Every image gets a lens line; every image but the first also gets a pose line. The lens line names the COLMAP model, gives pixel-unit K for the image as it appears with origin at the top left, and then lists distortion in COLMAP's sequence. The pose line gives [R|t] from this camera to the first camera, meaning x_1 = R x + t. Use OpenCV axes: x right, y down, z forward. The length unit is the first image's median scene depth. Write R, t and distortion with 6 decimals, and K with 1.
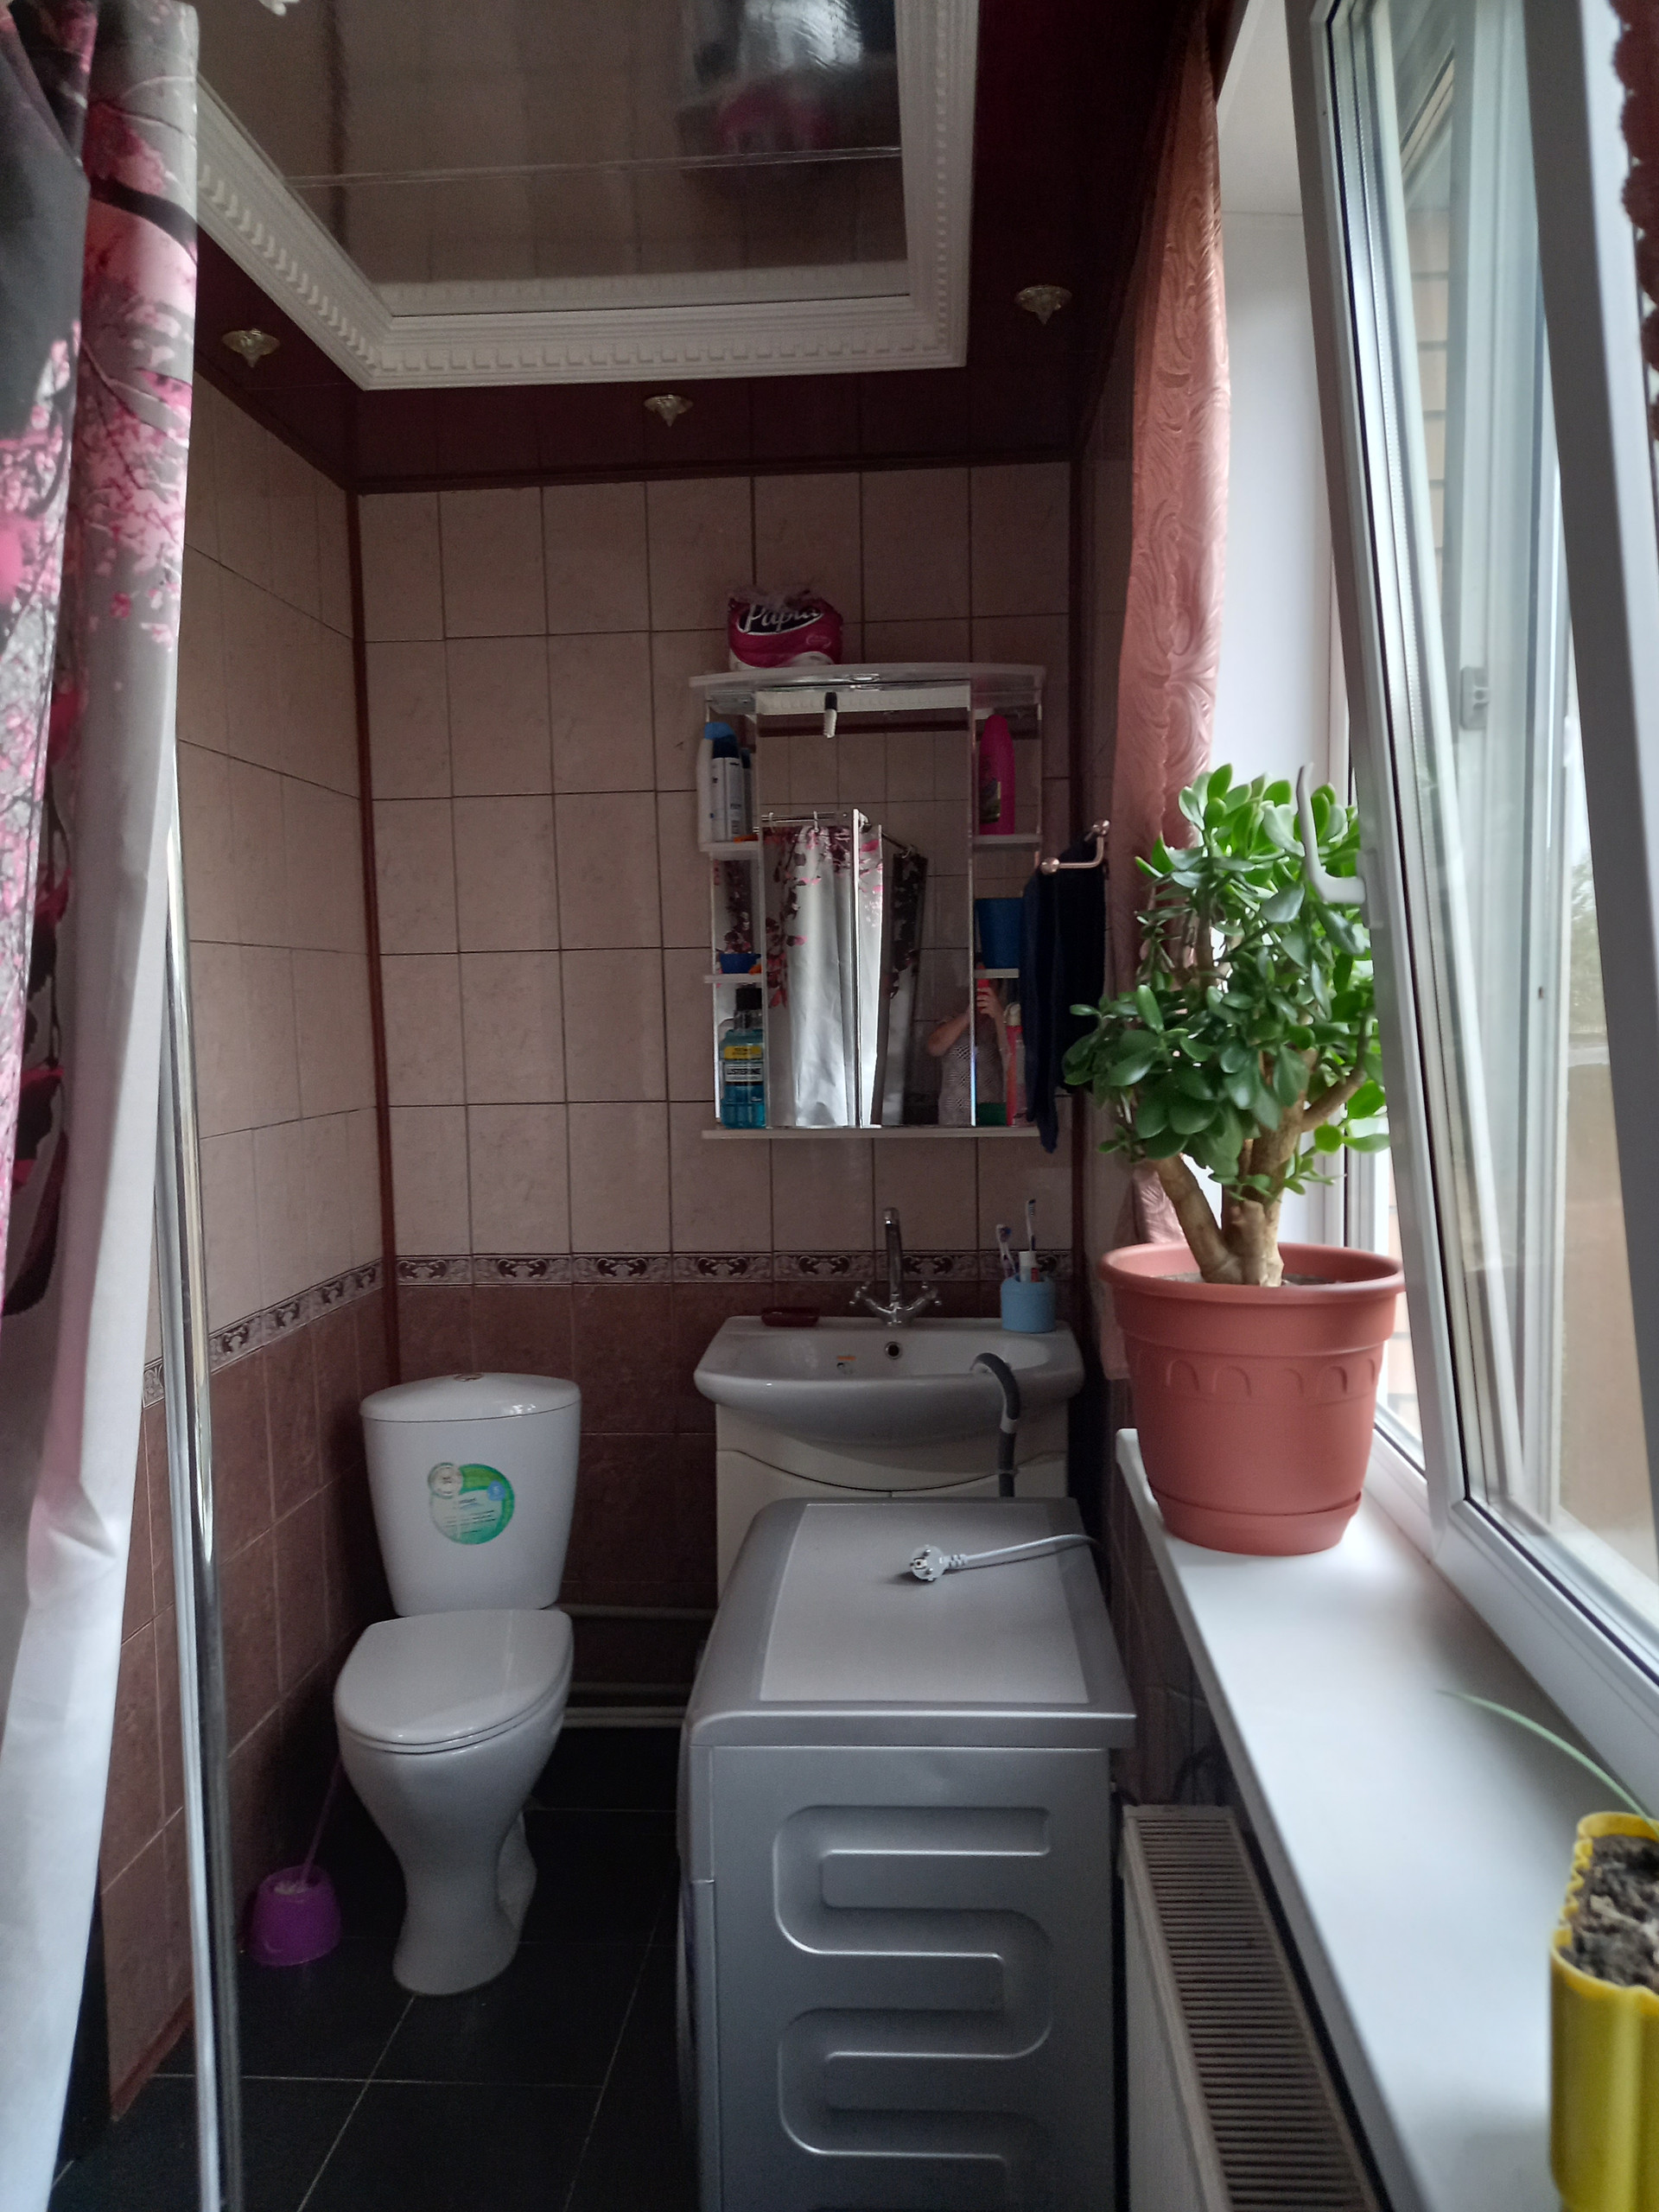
lens RADIAL K [[1594.8, 0, 832.1], [0, 1594.8, 1114.6], [0, 0, 1]] dist [0.056593, -0.054626]
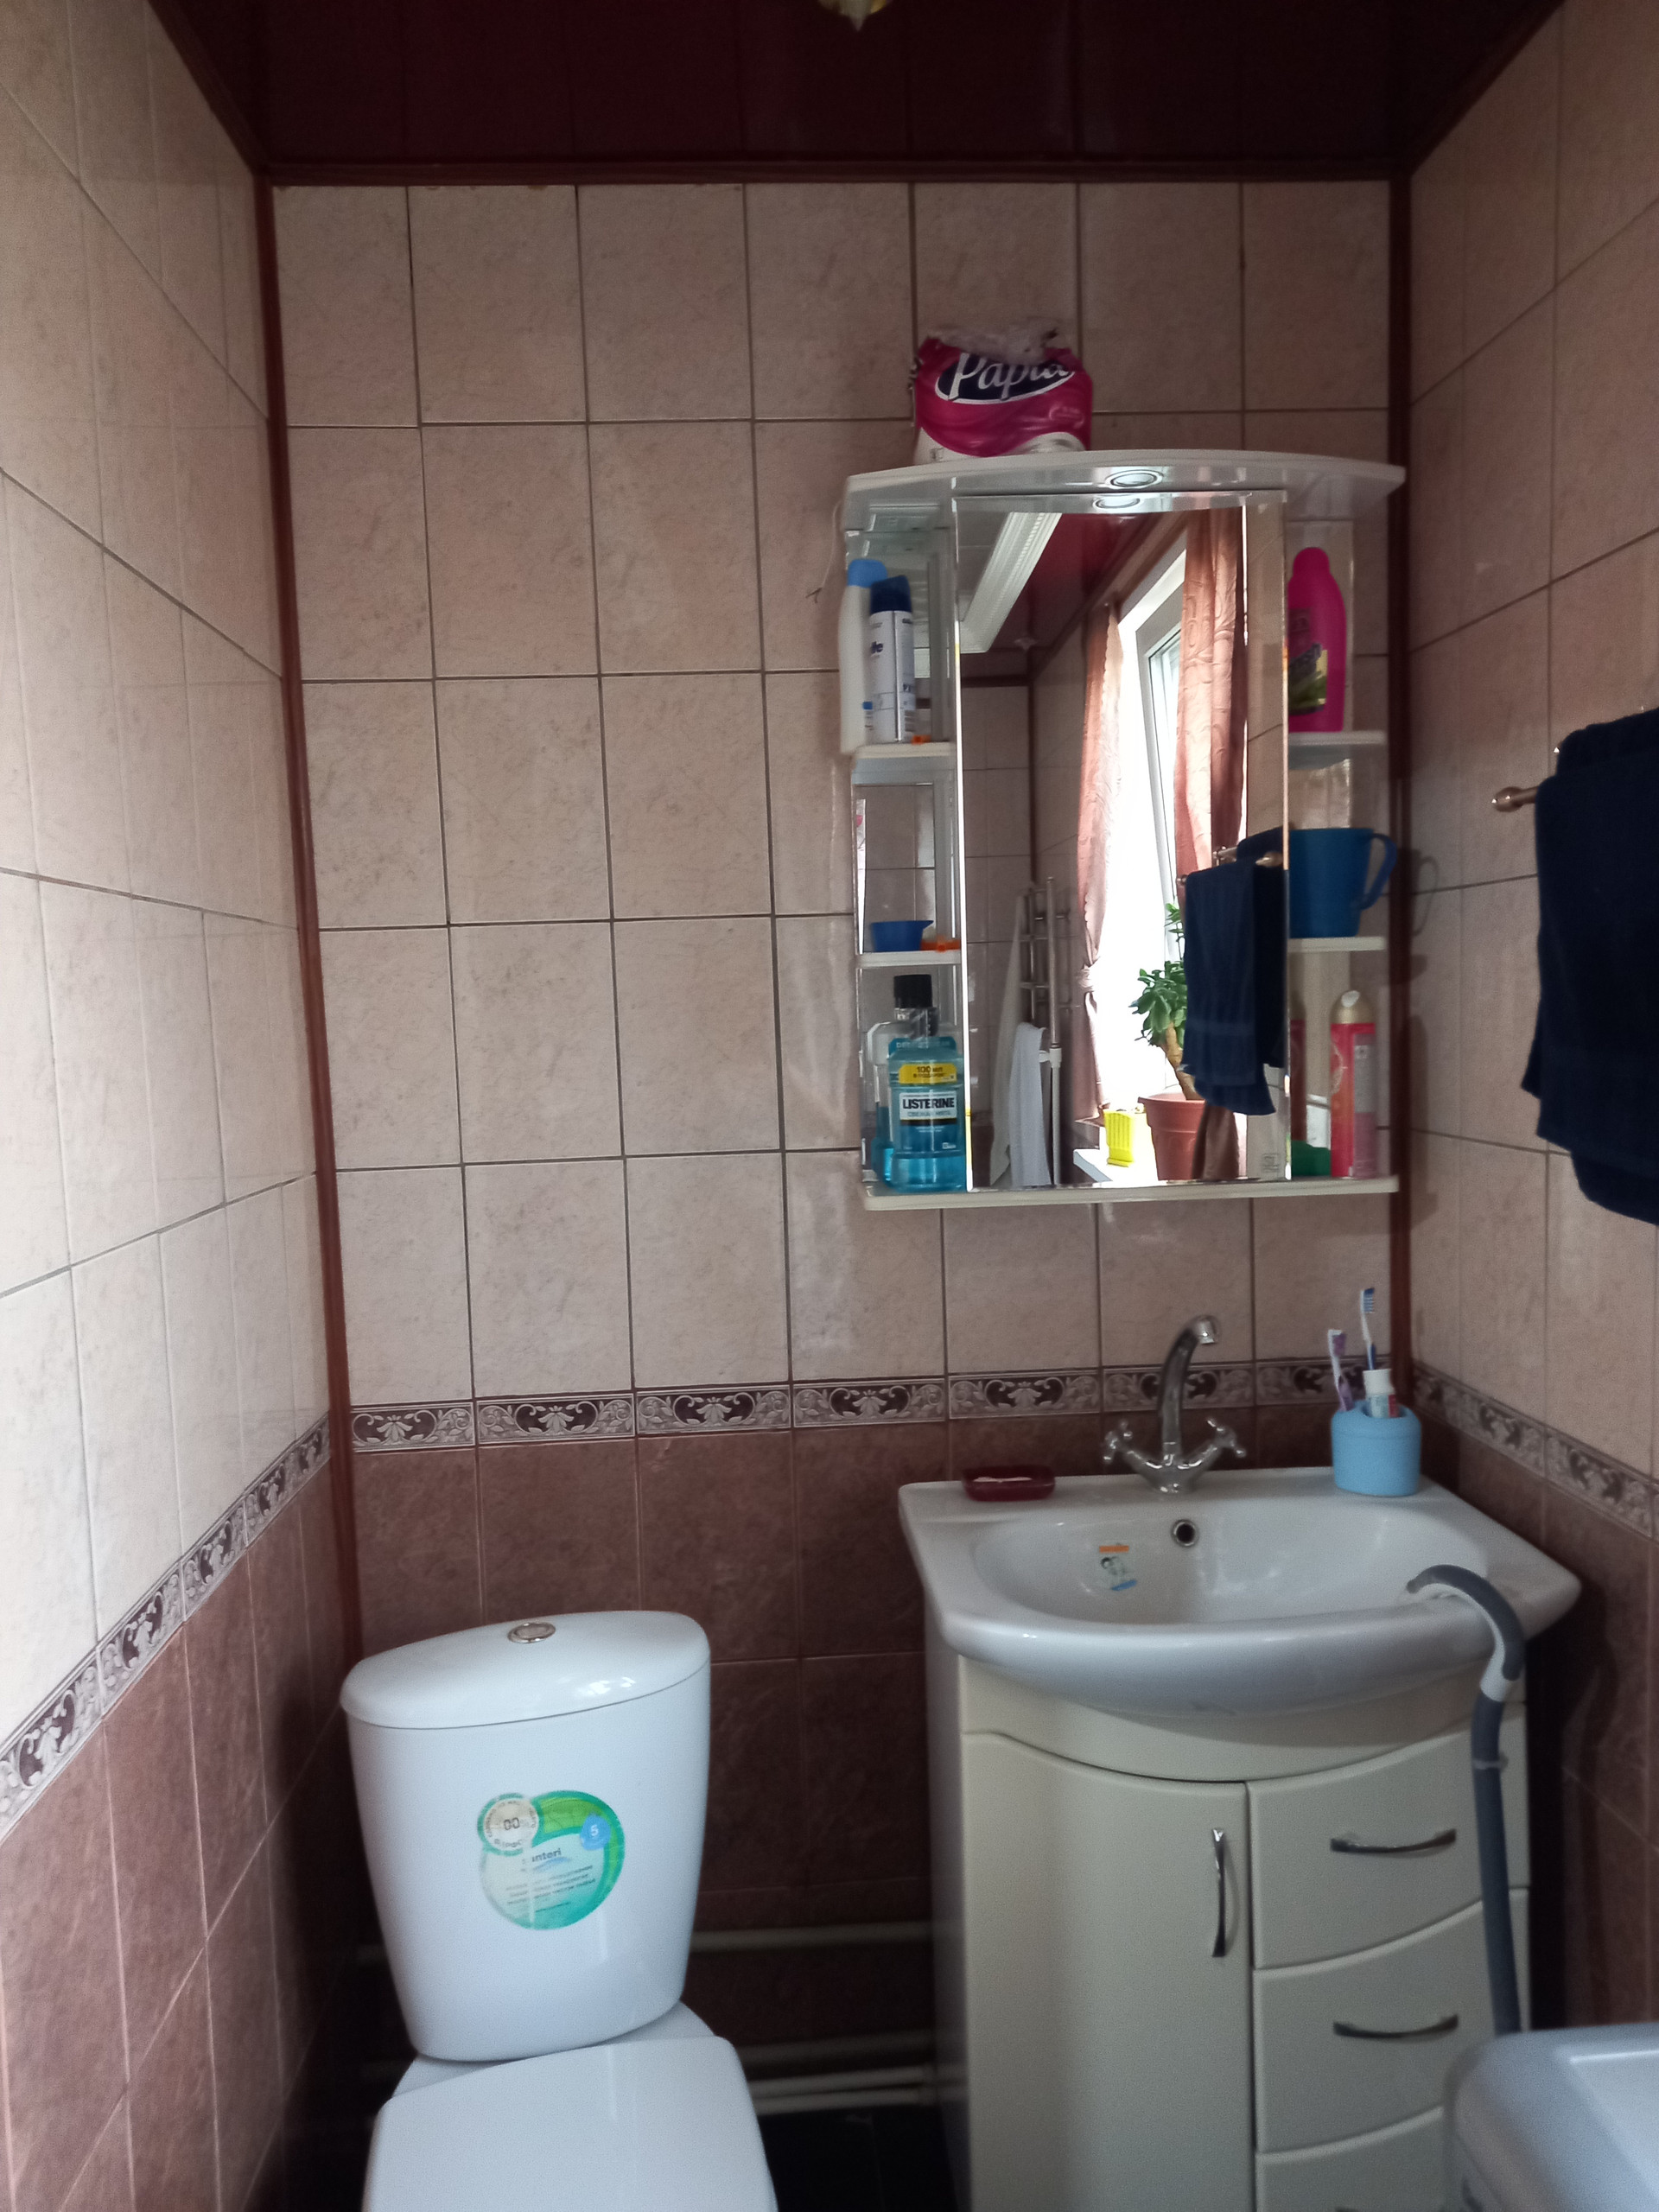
lens RADIAL K [[1594.8, 0, 832.5], [0, 1594.8, 1113.1], [0, 0, 1]] dist [0.056593, -0.054626]
pose [[0.989051, -0.023823, 0.145637, -0.182630], [0.025399, 0.999637, -0.008973, -0.017945], [-0.145370, 0.012574, 0.989297, 0.362846]]
